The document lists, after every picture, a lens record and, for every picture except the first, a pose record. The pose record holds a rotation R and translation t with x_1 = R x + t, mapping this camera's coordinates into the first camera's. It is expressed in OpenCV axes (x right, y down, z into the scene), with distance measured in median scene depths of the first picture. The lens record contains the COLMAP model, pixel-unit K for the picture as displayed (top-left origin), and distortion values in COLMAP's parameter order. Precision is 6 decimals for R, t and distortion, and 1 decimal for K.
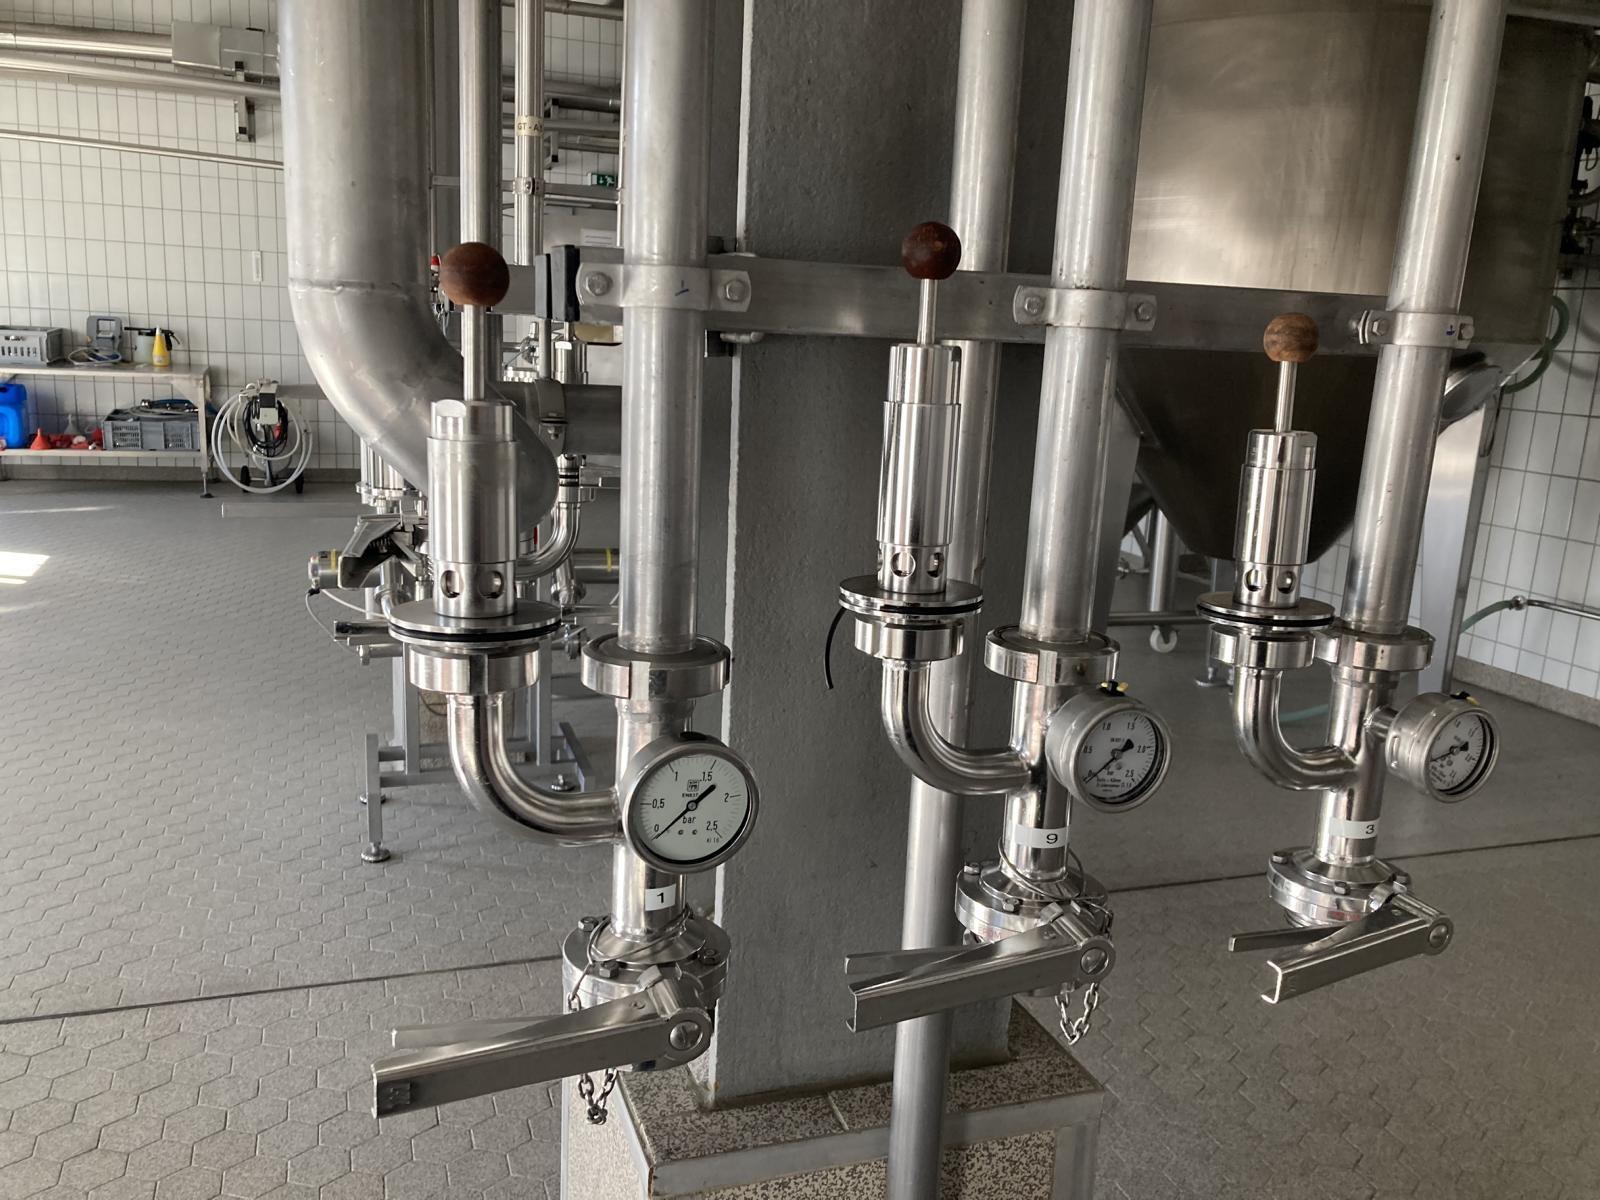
lens RADIAL K [[1296.1, 0, 806.5], [0, 1296.1, 591.8], [0, 0, 1]] dist [0.024204, -0.033720]
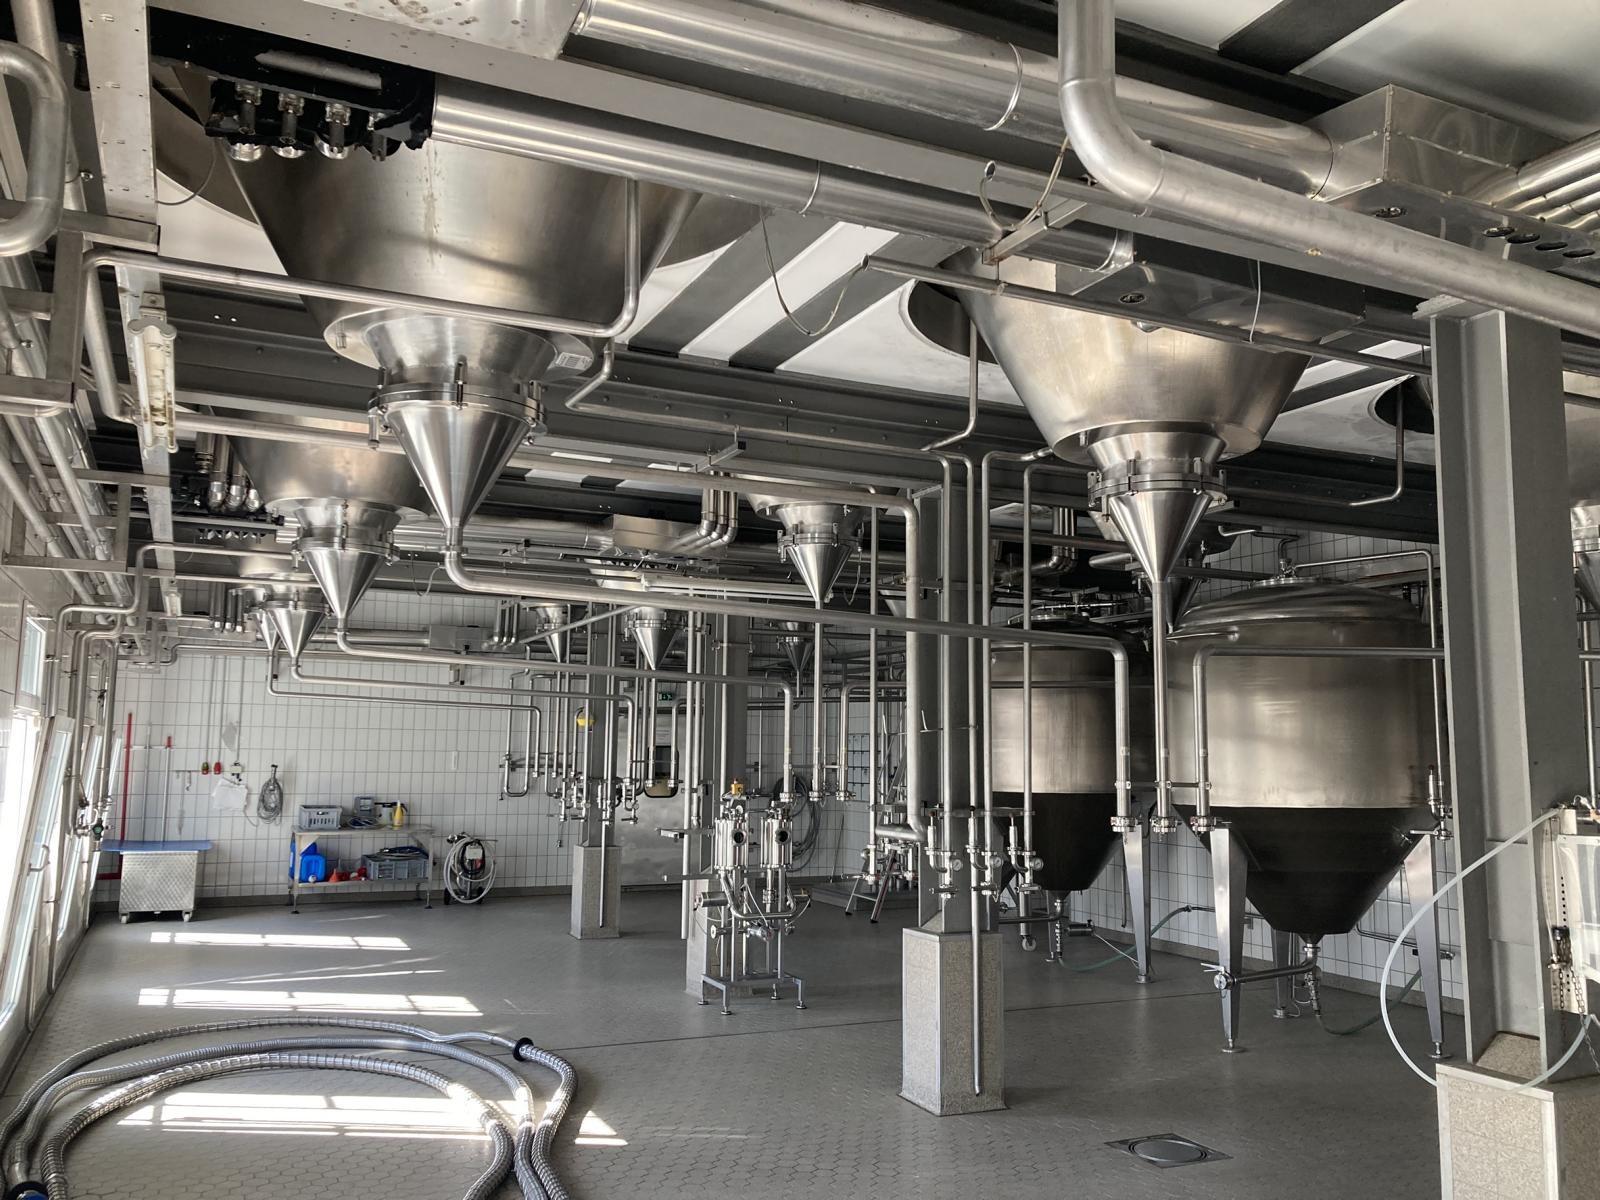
lens RADIAL K [[1296.1, 0, 809.2], [0, 1296.1, 605.9], [0, 0, 1]] dist [0.024204, -0.033720]
pose [[0.994411, -0.029951, 0.101241, -0.157005], [0.059864, 0.949824, -0.307004, 0.091498], [-0.086966, 0.311349, 0.946308, -0.652116]]
